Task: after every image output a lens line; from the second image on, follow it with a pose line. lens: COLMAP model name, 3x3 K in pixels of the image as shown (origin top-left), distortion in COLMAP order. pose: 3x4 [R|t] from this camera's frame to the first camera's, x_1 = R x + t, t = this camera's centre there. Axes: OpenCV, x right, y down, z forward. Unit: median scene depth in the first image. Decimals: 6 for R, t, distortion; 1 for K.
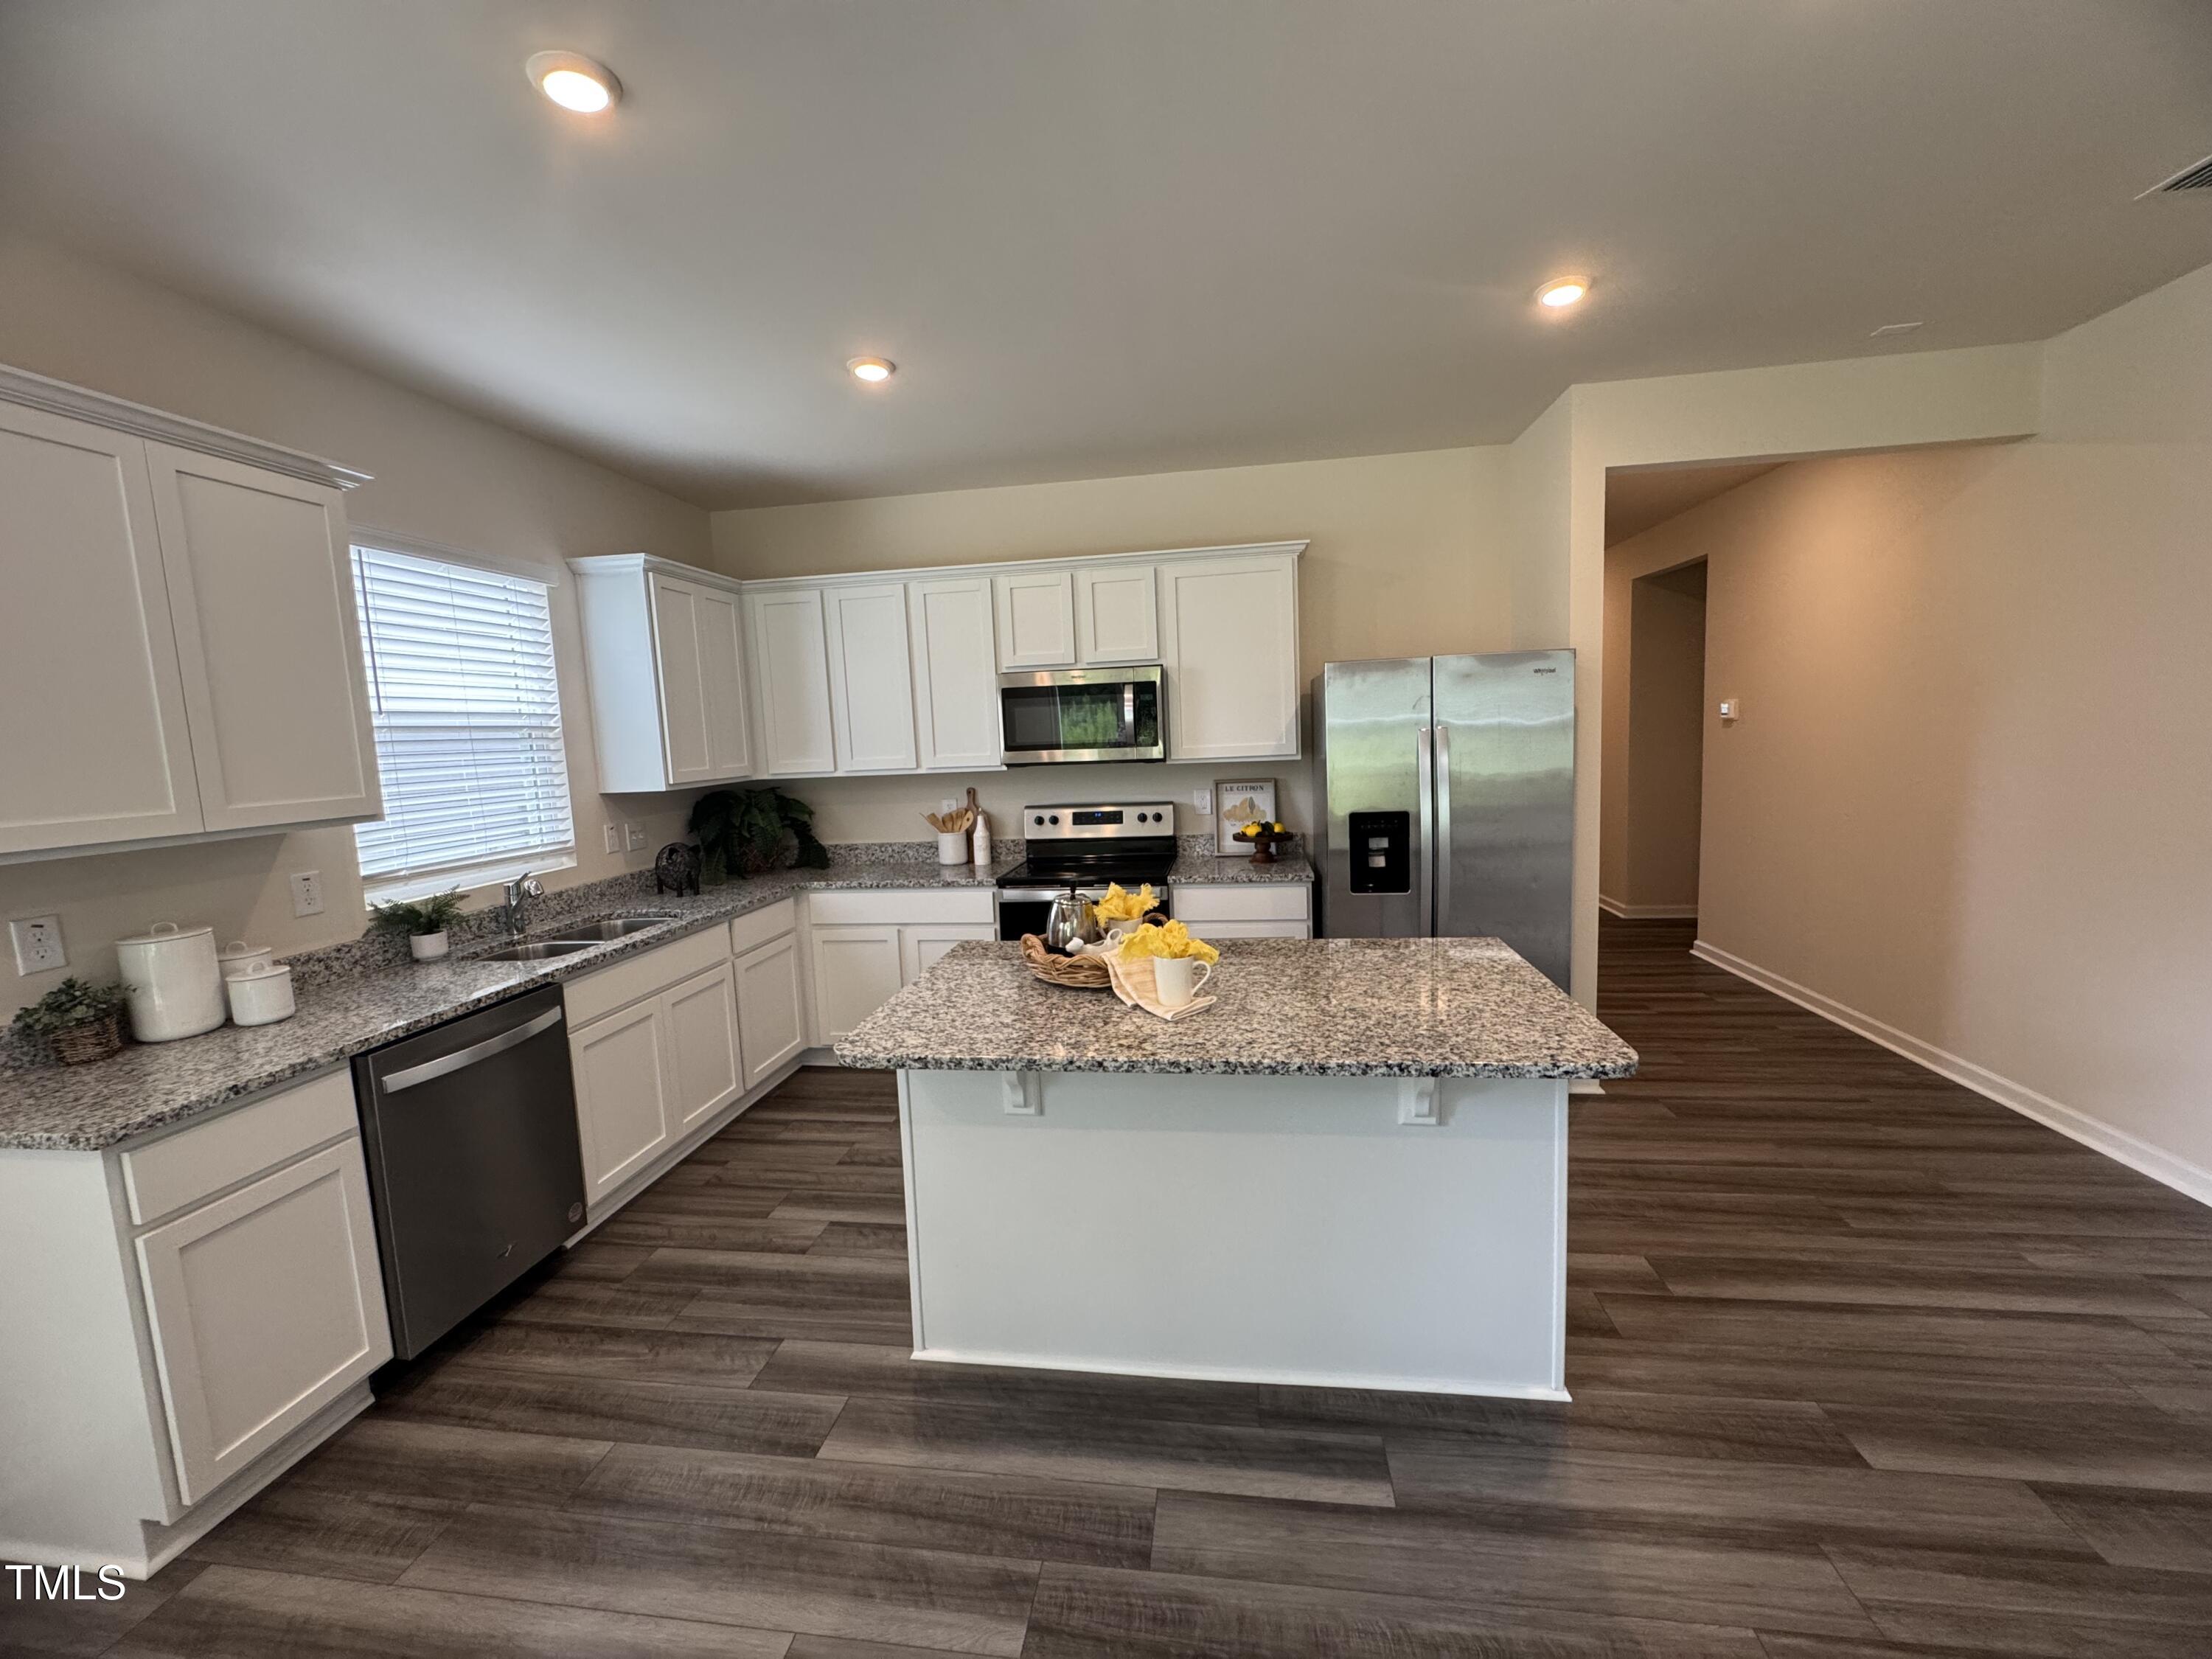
lens RADIAL K [[888.3, 0, 1106.7], [0, 888.3, 822.7], [0, 0, 1]] dist [0.000699, 0.000119]
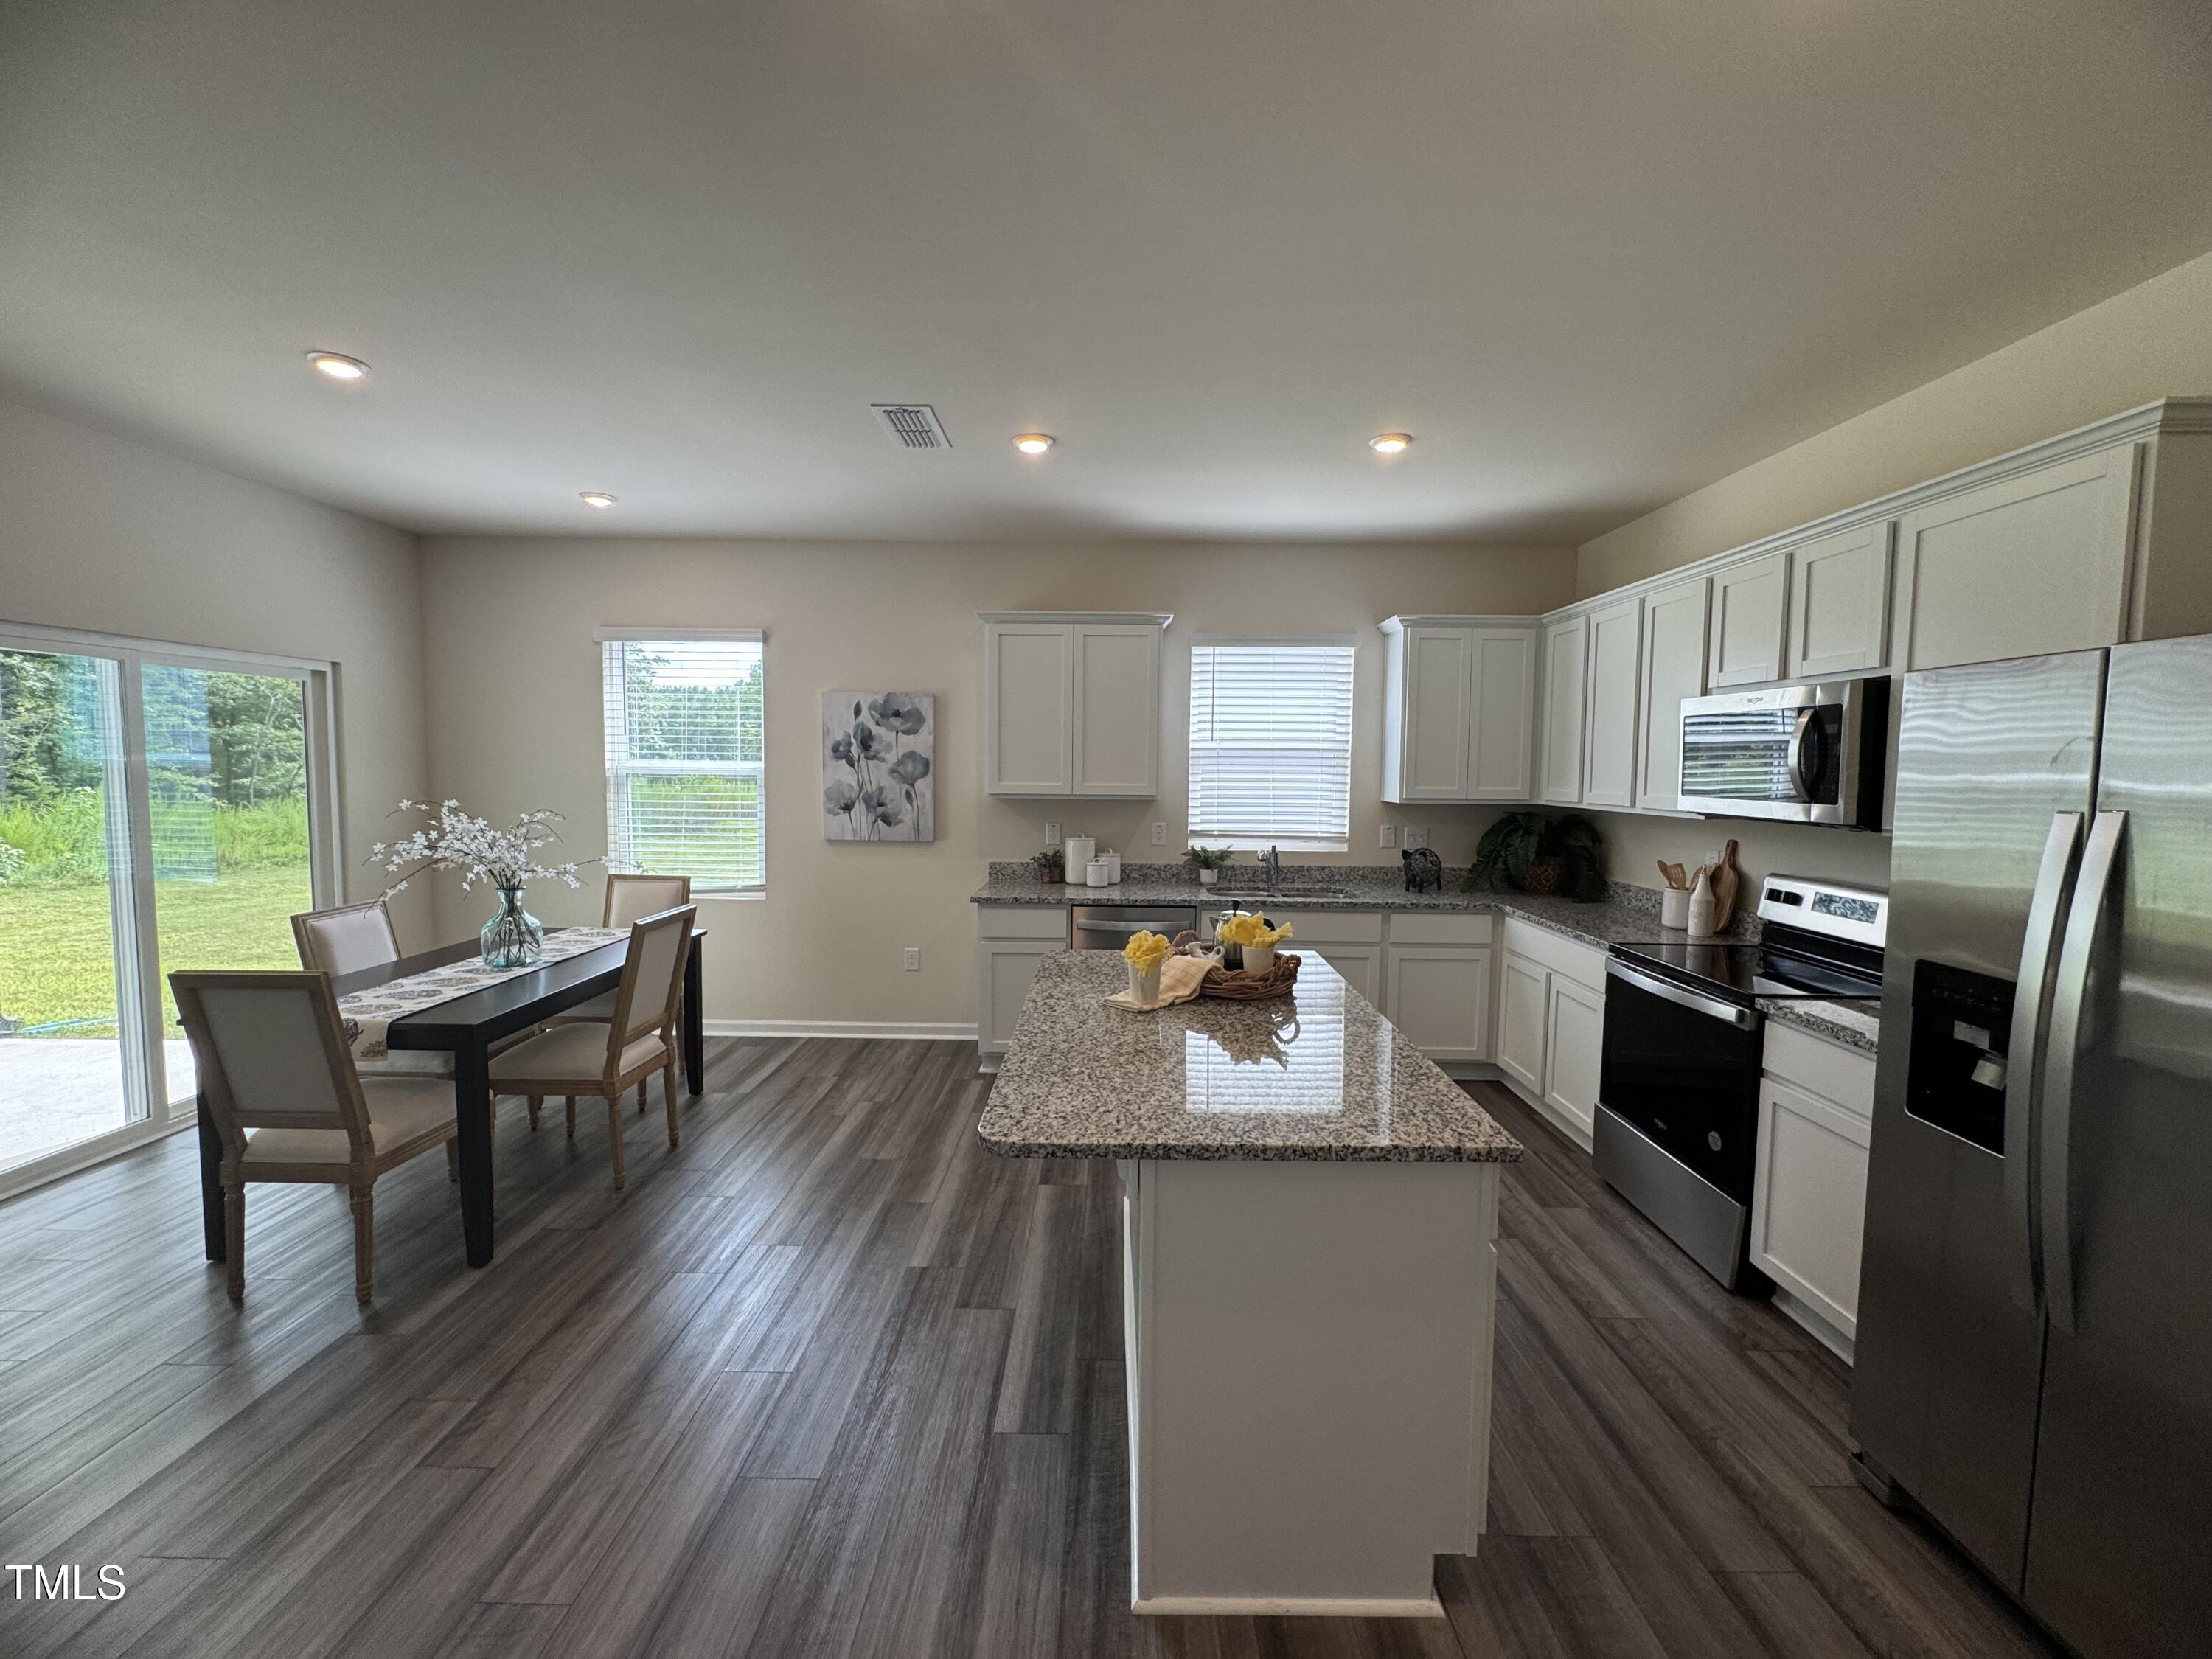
lens RADIAL K [[888.3, 0, 1109.1], [0, 888.3, 828.2], [0, 0, 1]] dist [0.000699, 0.000119]
pose [[0.131832, 0.114365, -0.984653, 0.891401], [-0.117859, 0.988085, 0.098984, -0.101195], [0.984241, 0.103001, 0.143740, 0.562526]]
